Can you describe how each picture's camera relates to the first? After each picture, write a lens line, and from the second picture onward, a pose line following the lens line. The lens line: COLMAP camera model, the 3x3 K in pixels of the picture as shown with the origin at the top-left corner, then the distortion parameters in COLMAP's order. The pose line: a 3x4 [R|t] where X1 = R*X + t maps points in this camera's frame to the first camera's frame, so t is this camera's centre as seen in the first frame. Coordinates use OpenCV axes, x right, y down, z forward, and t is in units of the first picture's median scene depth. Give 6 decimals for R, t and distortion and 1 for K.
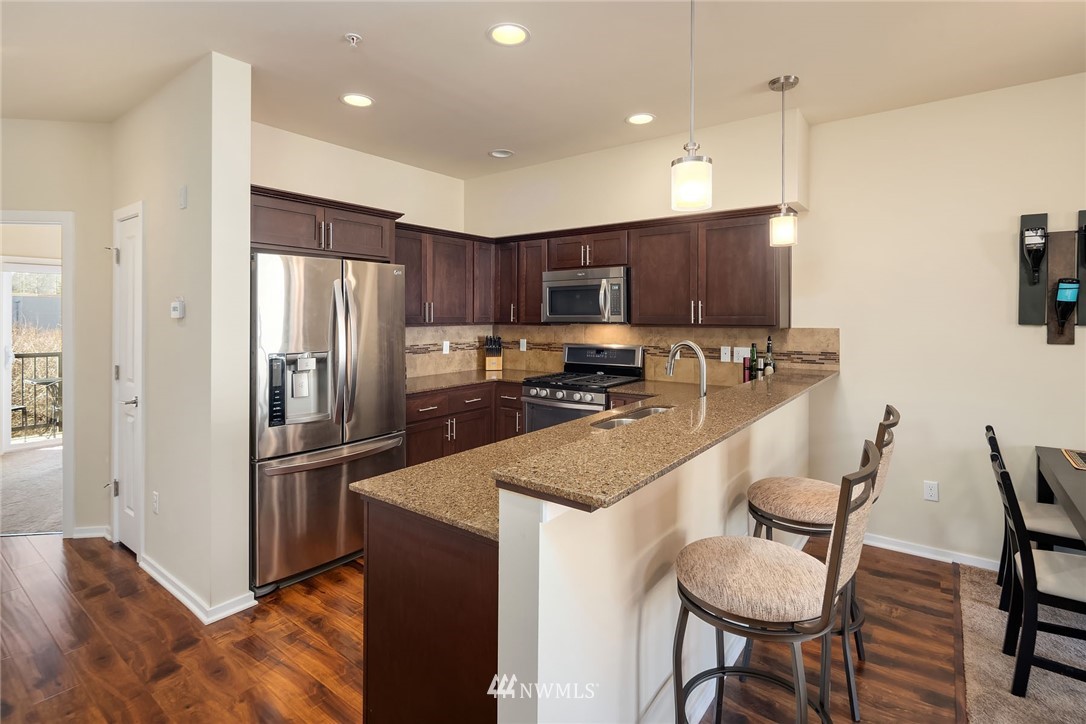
lens RADIAL K [[517.4, 0, 550.9], [0, 517.4, 318.1], [0, 0, 1]] dist [-0.000827, -0.000132]
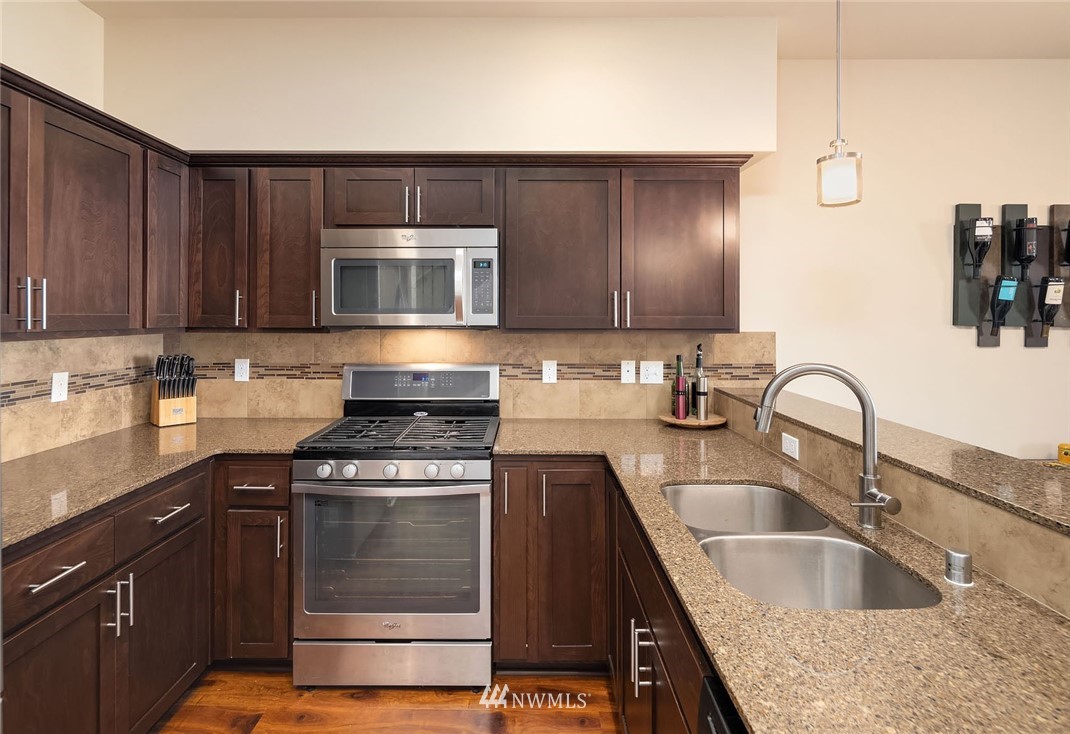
lens RADIAL K [[549.6, 0, 521.6], [0, 549.6, 316.9], [0, 0, 1]] dist [-0.000747, -0.000840]
pose [[0.809169, 0.002004, 0.587573, -0.173455], [0.000173, 0.999993, -0.003648, 0.000352], [-0.587576, 0.003054, 0.809163, 0.438078]]
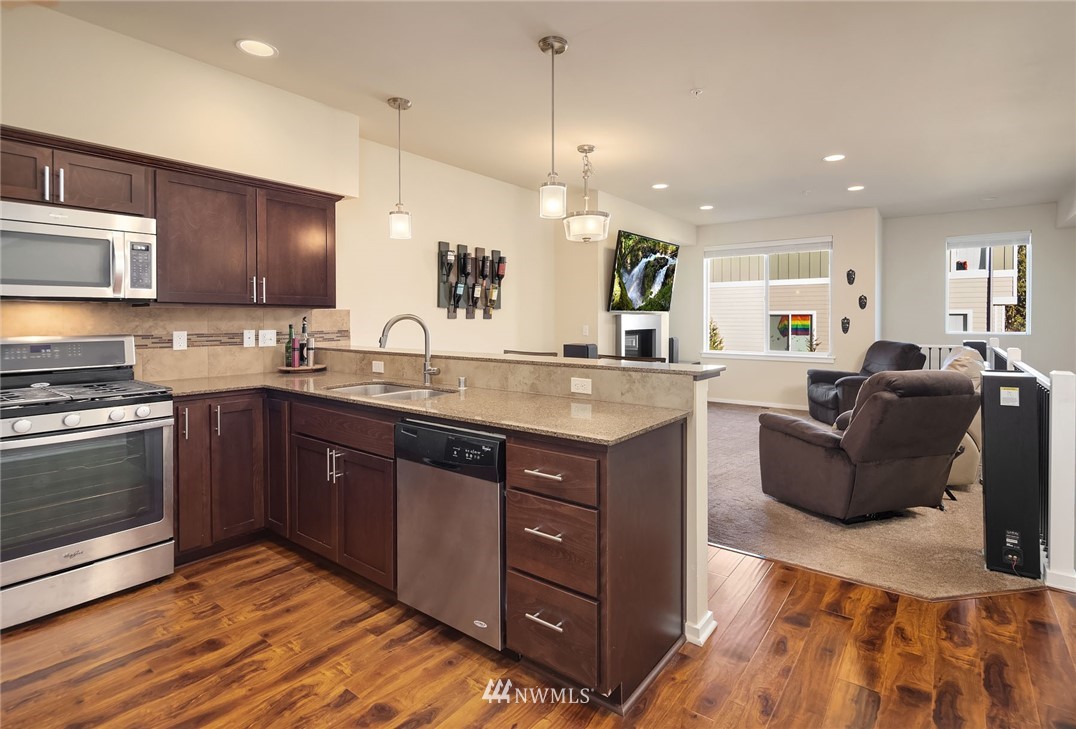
lens RADIAL K [[528.0, 0, 561.2], [0, 528.0, 323.0], [0, 0, 1]] dist [0.000718, -0.000182]
pose [[-0.008874, -0.007543, 0.999932, -0.514907], [0.005324, 0.999957, 0.007591, 0.033885], [-0.999946, 0.005391, -0.008833, 0.407021]]
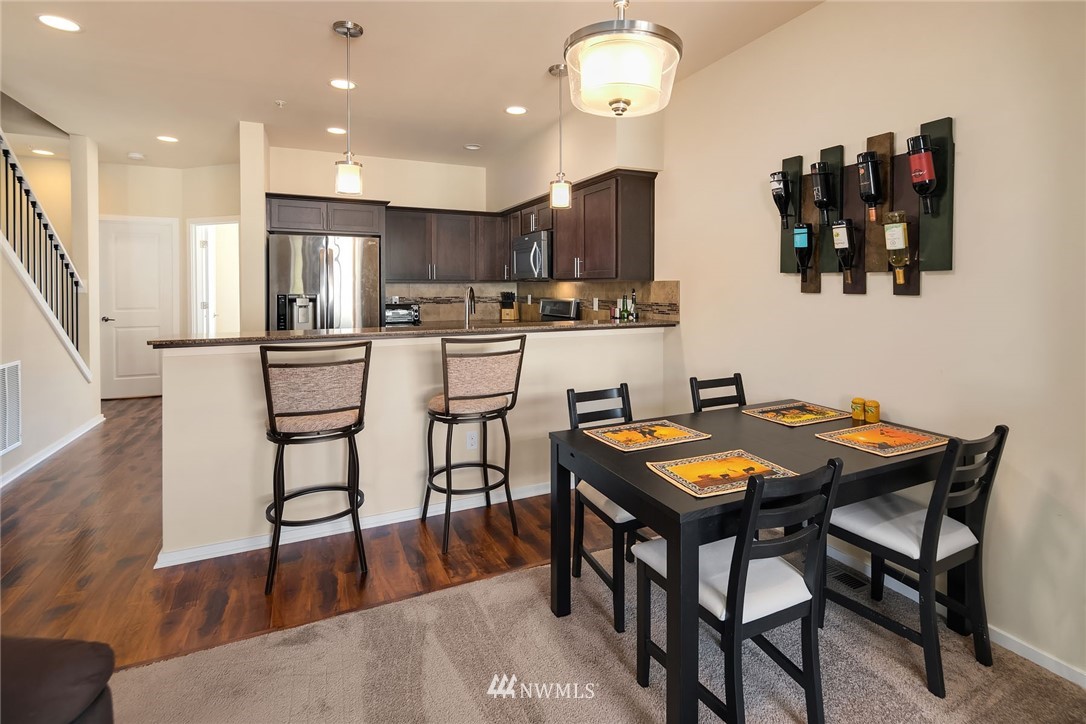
lens RADIAL K [[524.3, 0, 557.0], [0, 524.3, 291.7], [0, 0, 1]] dist [-0.000813, -0.000274]
pose [[0.883577, 0.006737, -0.468238, 0.650466], [-0.002895, 0.999956, 0.008923, 0.026127], [0.468278, -0.006529, 0.883557, -0.044052]]
